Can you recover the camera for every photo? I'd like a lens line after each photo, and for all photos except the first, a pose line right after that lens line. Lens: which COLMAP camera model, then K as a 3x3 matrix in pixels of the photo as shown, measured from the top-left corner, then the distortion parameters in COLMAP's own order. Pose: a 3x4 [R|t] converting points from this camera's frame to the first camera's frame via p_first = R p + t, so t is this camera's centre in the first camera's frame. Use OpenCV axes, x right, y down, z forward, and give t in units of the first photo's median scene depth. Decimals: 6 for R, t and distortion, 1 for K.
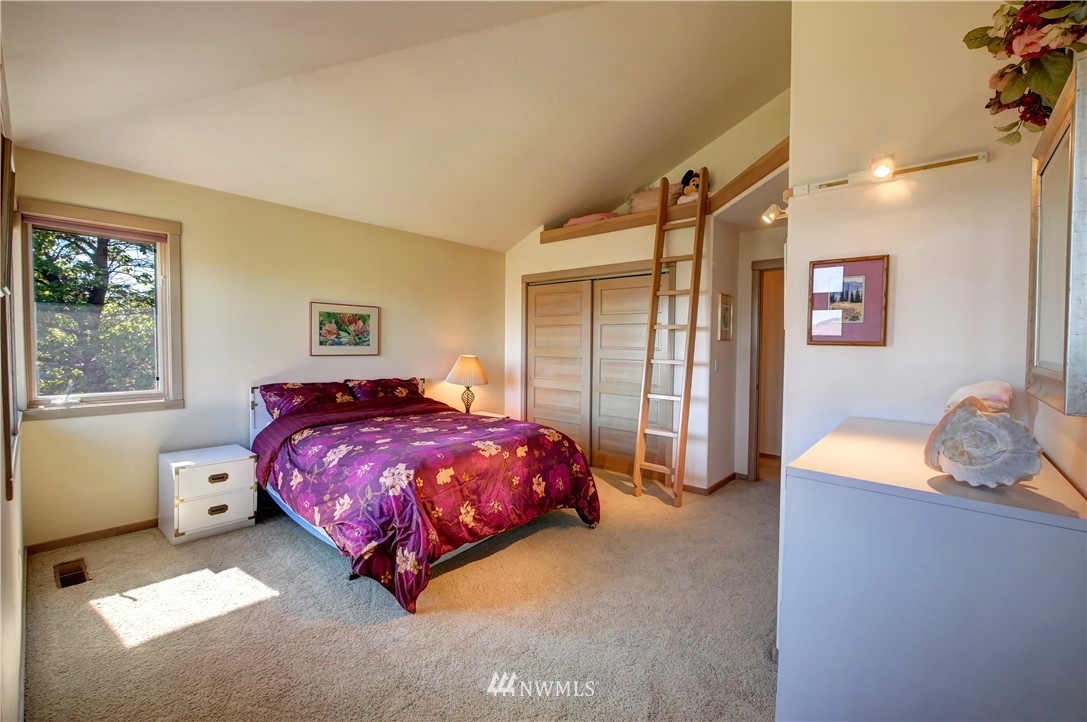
lens RADIAL K [[452.0, 0, 545.7], [0, 452.0, 359.1], [0, 0, 1]] dist [-0.004788, 0.000162]
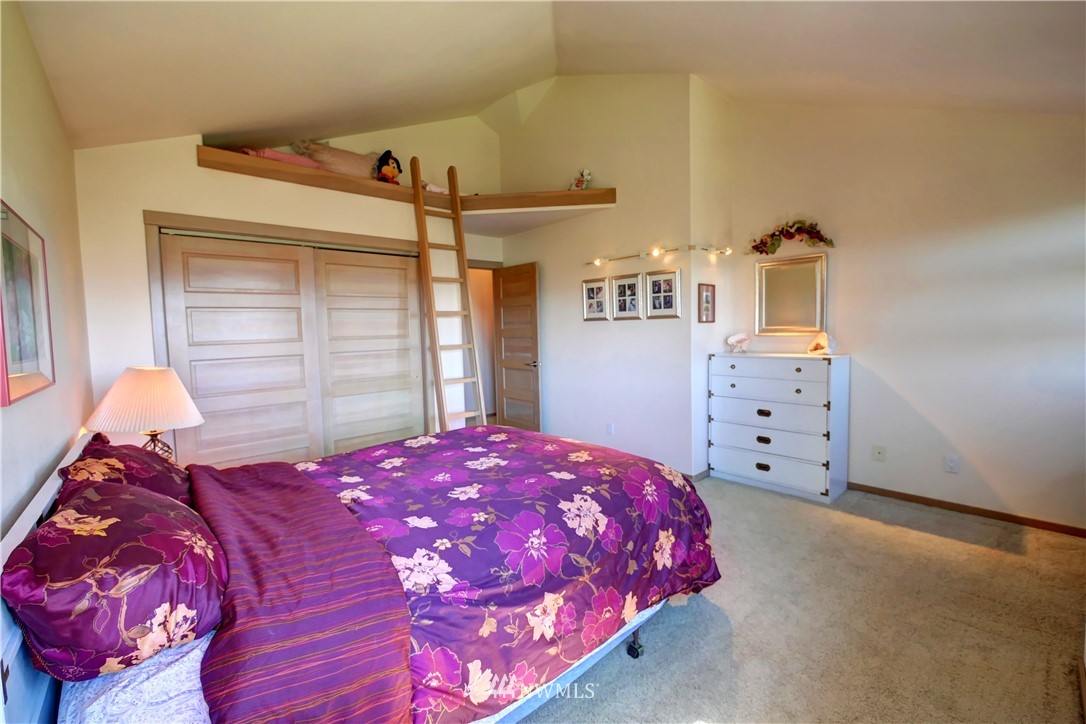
lens RADIAL K [[451.6, 0, 545.6], [0, 451.6, 356.6], [0, 0, 1]] dist [0.002974, 0.000452]
pose [[0.123143, -0.079428, 0.989205, -0.584743], [0.060989, 0.995513, 0.072342, -0.028152], [-0.990513, 0.051422, 0.127434, 0.530520]]
